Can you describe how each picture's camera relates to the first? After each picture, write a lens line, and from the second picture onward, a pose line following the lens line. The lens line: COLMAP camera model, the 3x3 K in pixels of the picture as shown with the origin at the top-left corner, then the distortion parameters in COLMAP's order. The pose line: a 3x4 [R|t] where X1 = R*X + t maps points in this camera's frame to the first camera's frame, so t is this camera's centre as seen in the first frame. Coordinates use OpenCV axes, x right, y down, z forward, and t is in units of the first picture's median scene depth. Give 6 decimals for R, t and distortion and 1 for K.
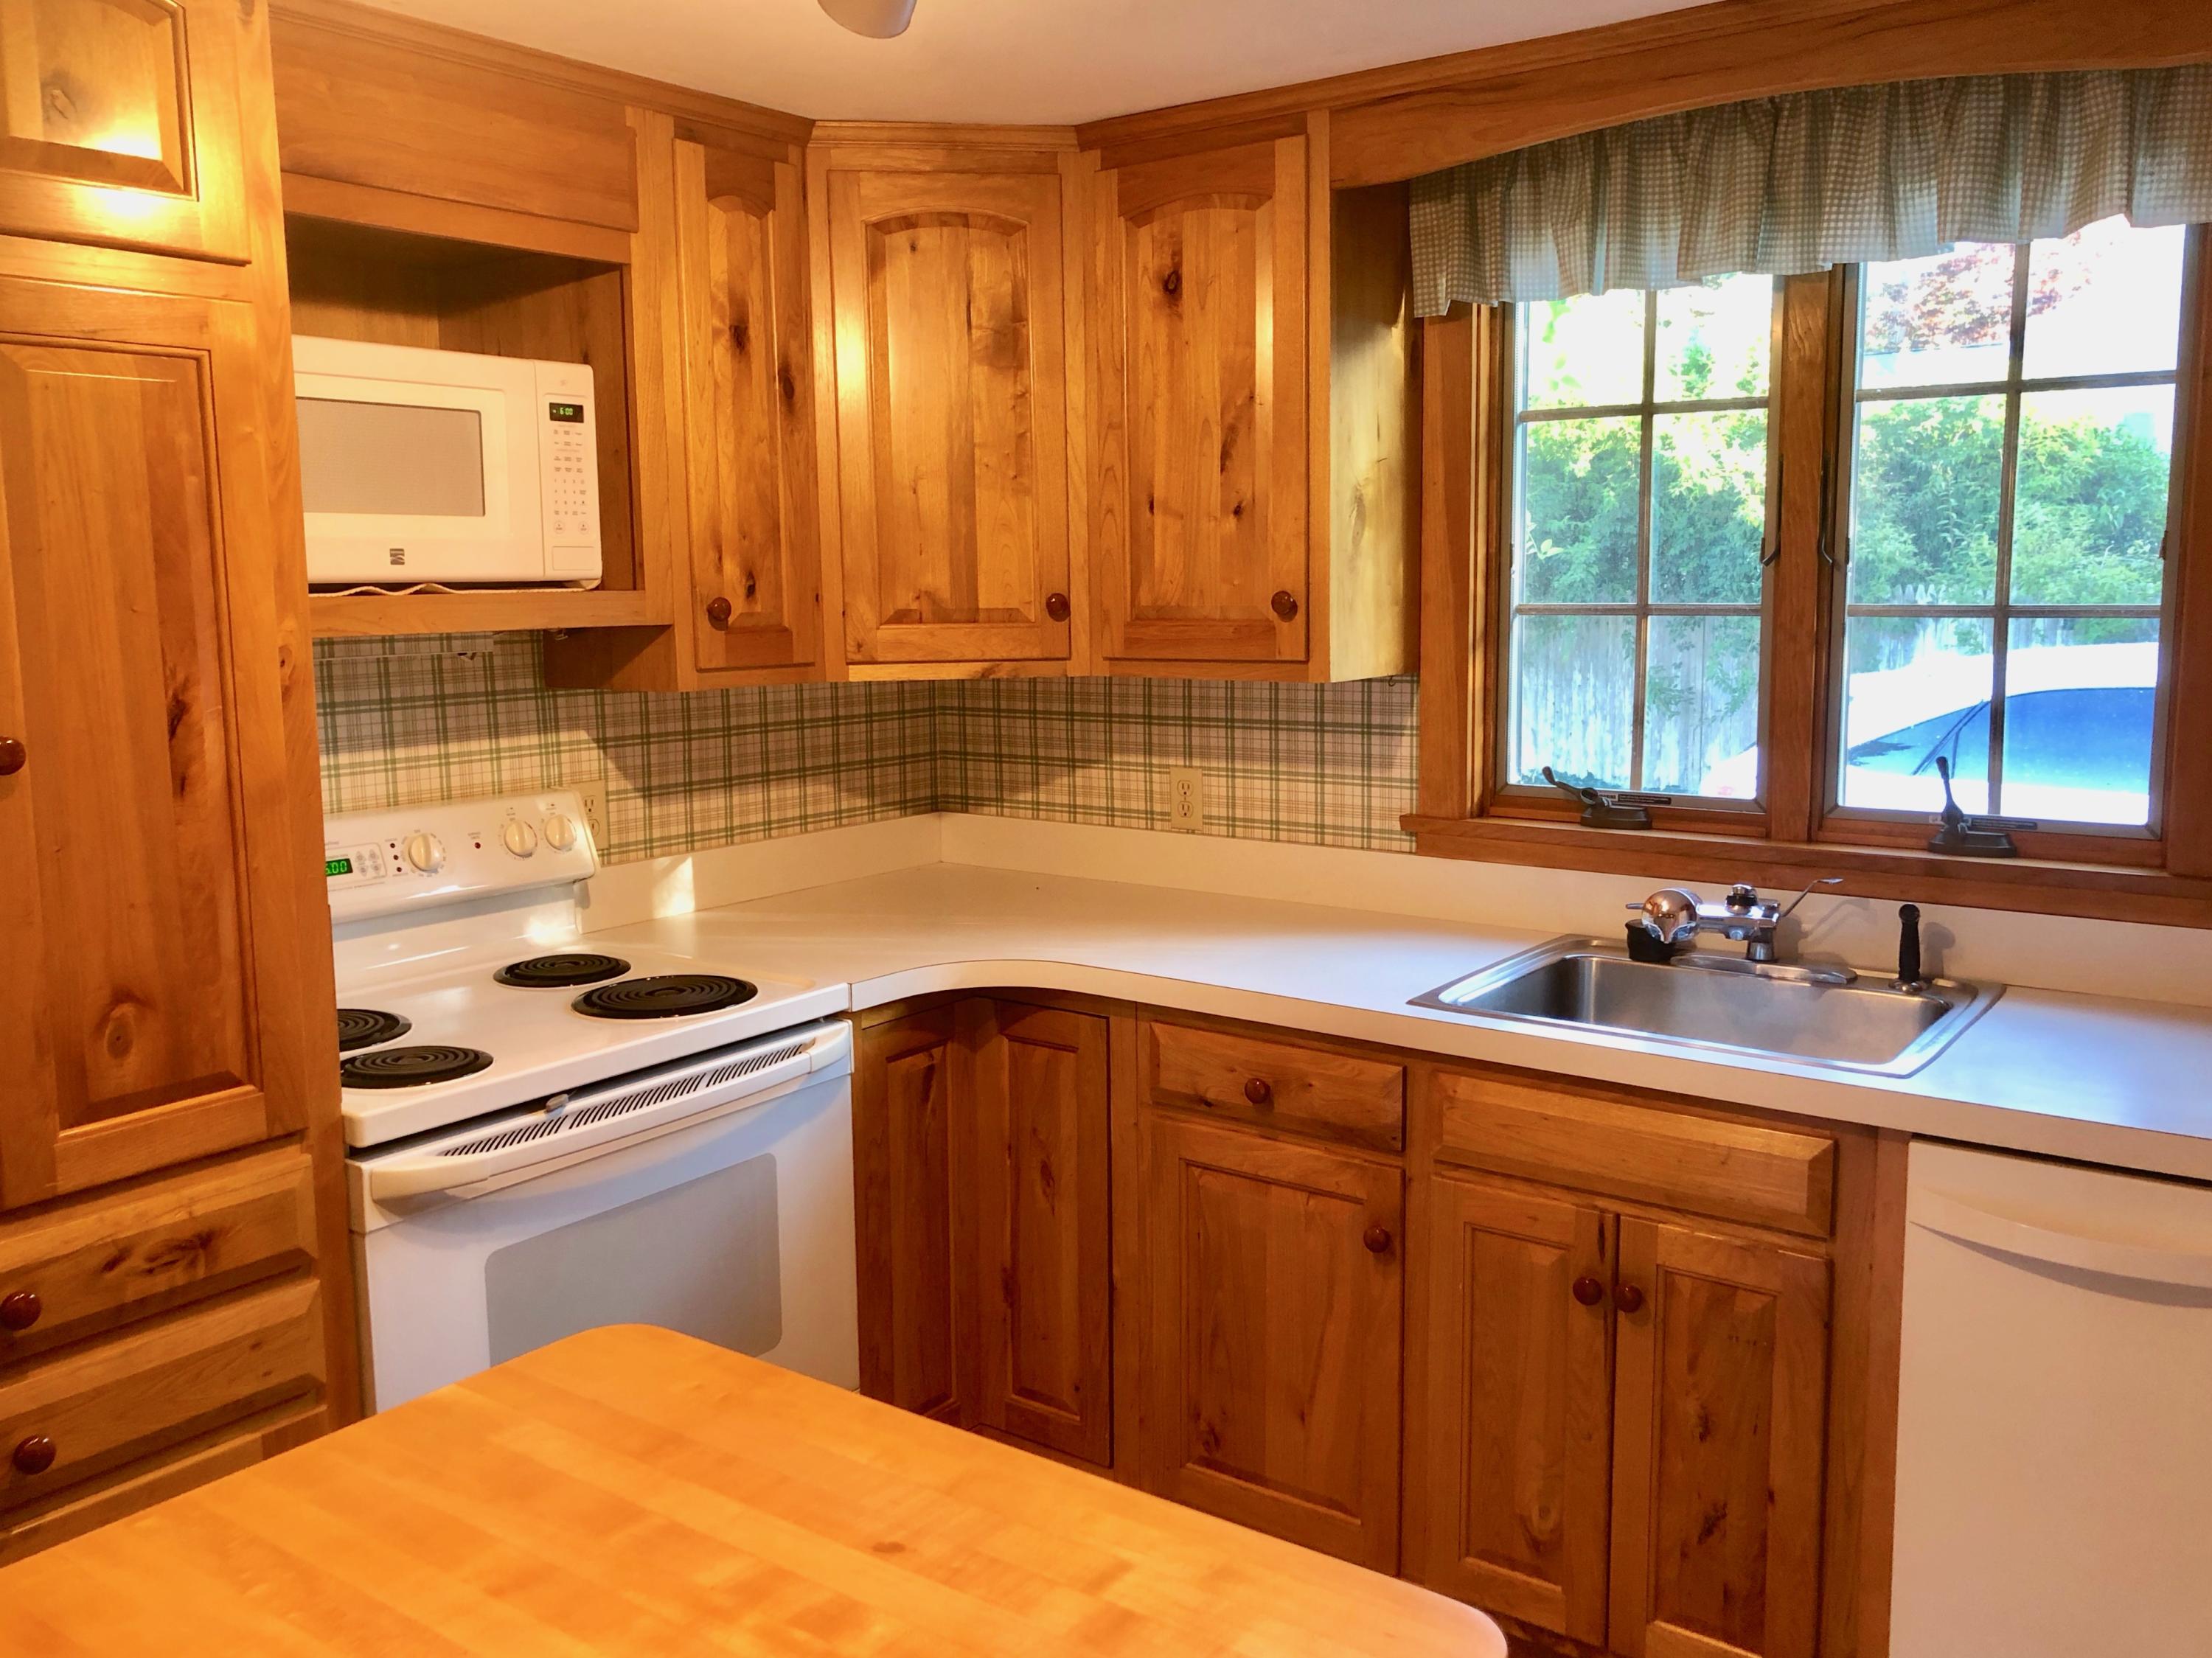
lens RADIAL K [[1816.5, 0, 1108.1], [0, 1816.5, 812.2], [0, 0, 1]] dist [0.028124, -0.028307]
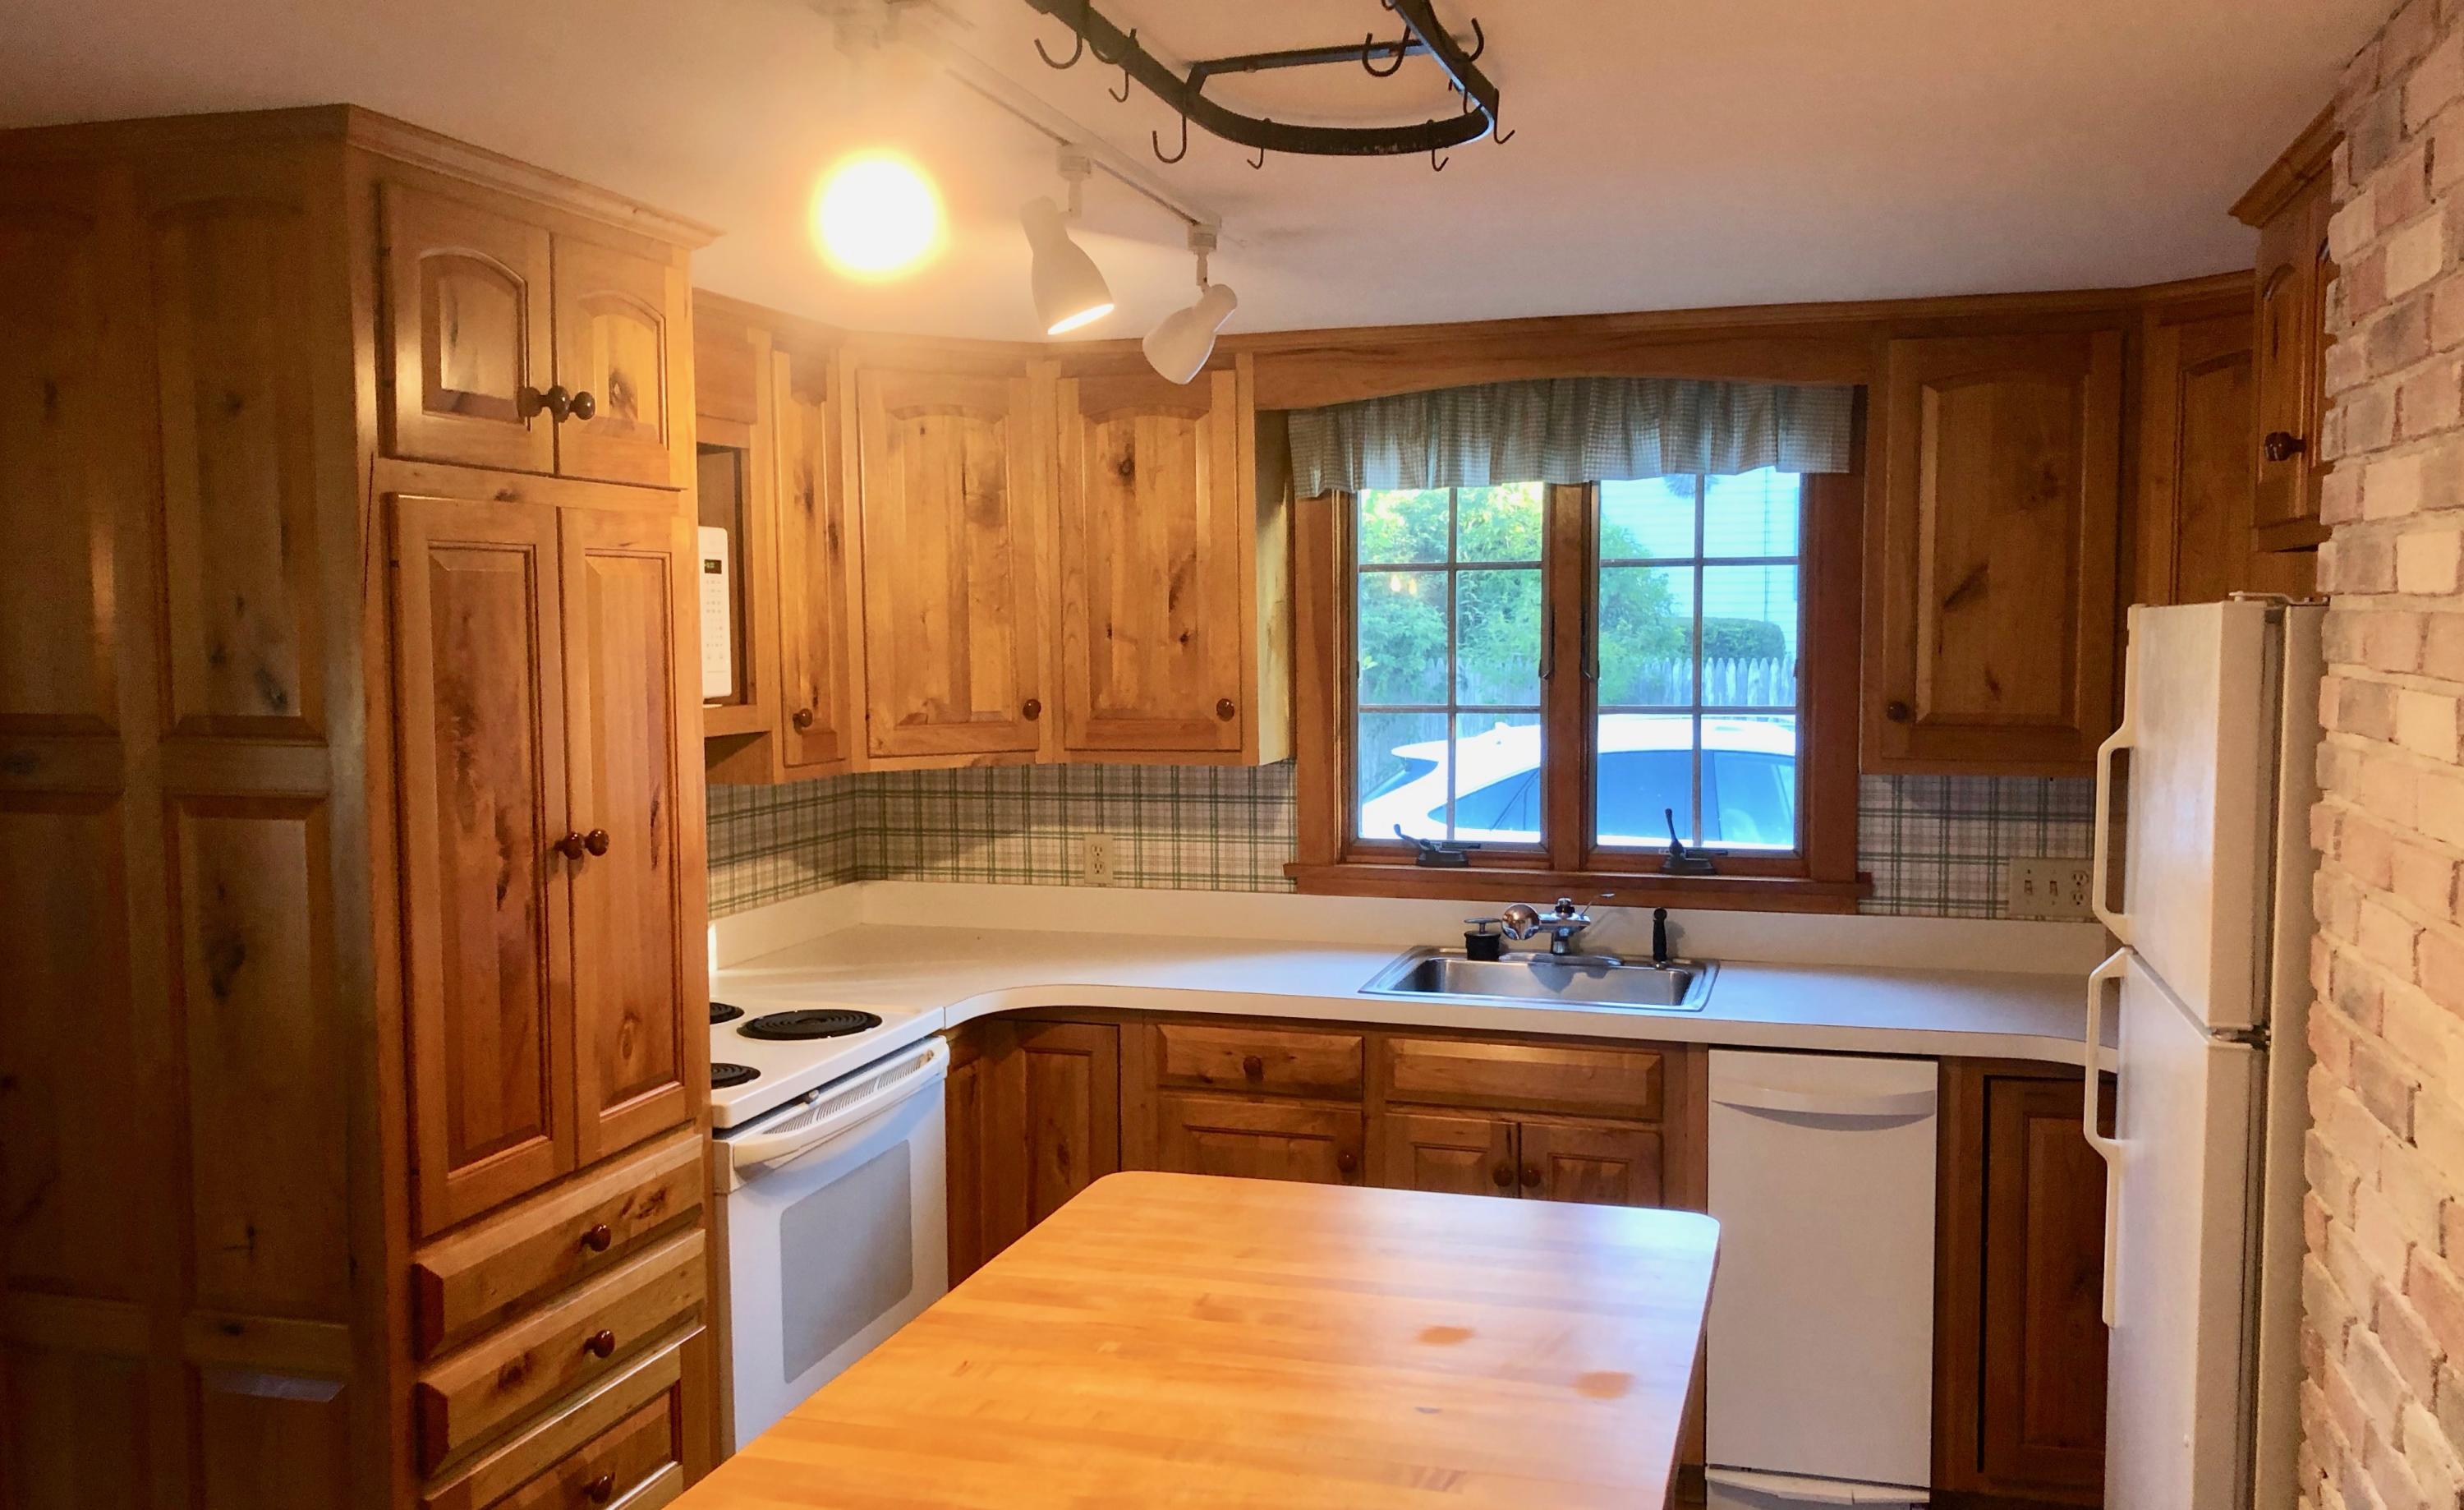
lens RADIAL K [[1965.1, 0, 1228.4], [0, 1965.1, 768.0], [0, 0, 1]] dist [0.075749, -0.003290]
pose [[0.943807, -0.020455, 0.329863, -0.391011], [0.040935, 0.997633, -0.055259, 0.010249], [-0.327952, 0.065657, 0.942410, -0.378502]]
